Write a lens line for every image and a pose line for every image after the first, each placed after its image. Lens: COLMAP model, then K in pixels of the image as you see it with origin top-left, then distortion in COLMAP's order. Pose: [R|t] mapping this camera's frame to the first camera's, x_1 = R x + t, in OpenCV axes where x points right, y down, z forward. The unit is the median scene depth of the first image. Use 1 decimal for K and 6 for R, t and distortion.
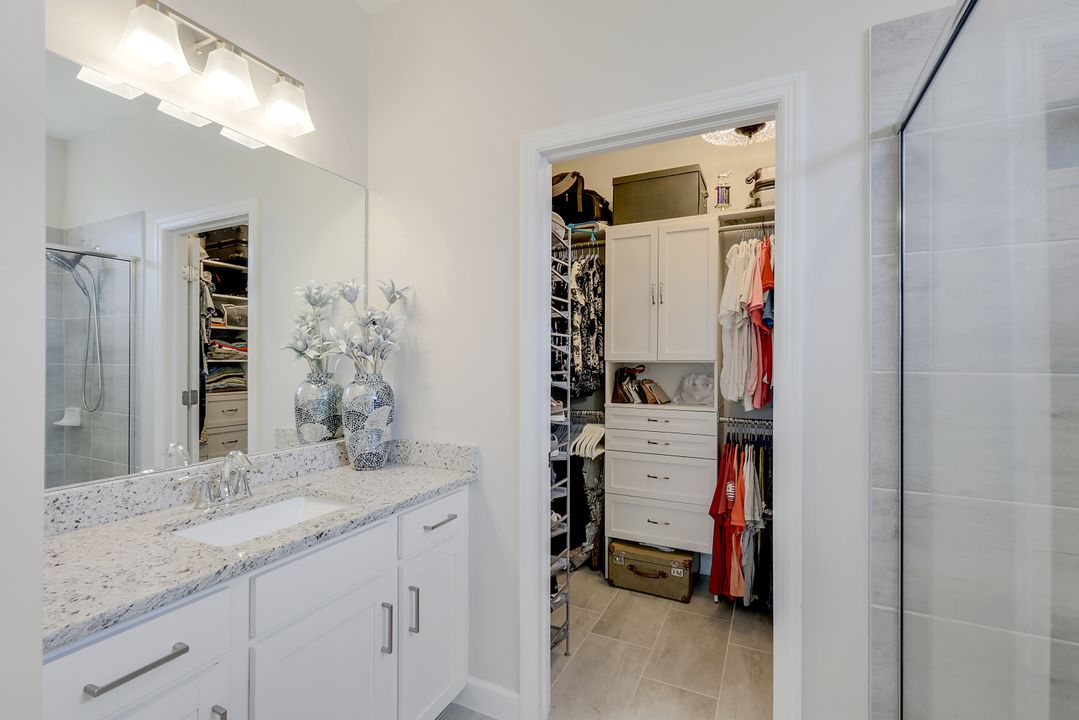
lens RADIAL K [[473.2, 0, 542.2], [0, 473.2, 360.6], [0, 0, 1]] dist [0.004148, 0.000173]
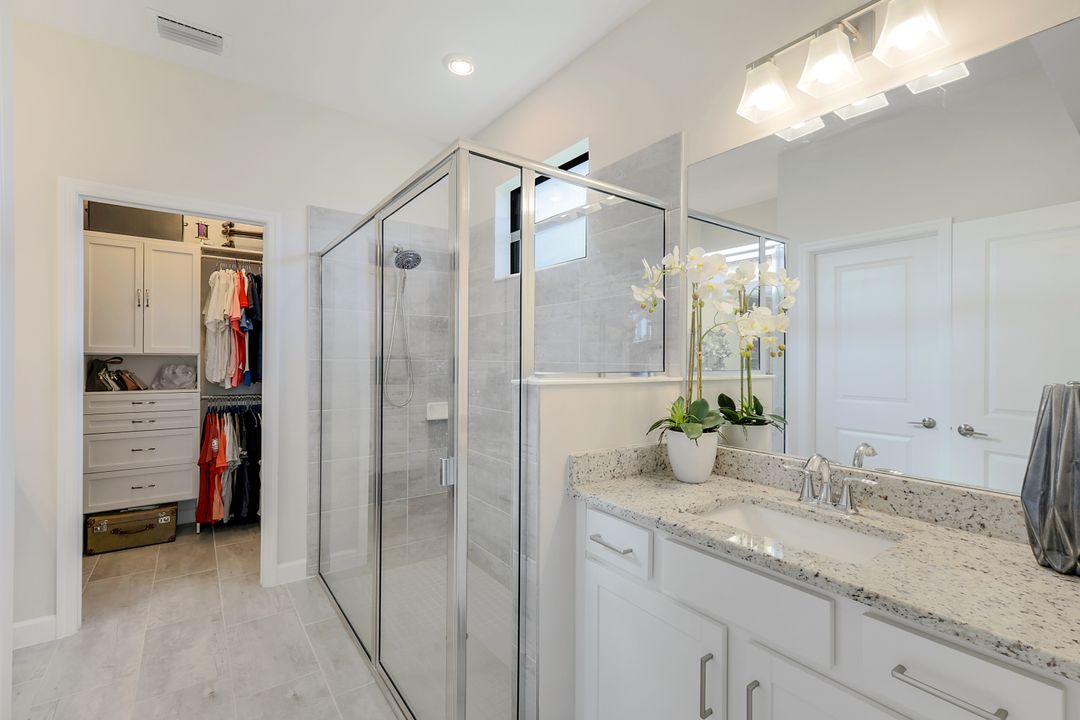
lens RADIAL K [[473.6, 0, 542.7], [0, 473.6, 360.6], [0, 0, 1]] dist [0.004148, 0.000173]
pose [[0.459879, -0.005393, 0.887965, -0.407630], [-0.006834, 0.999930, 0.009612, -0.000661], [-0.887955, -0.010489, 0.459811, -0.521966]]
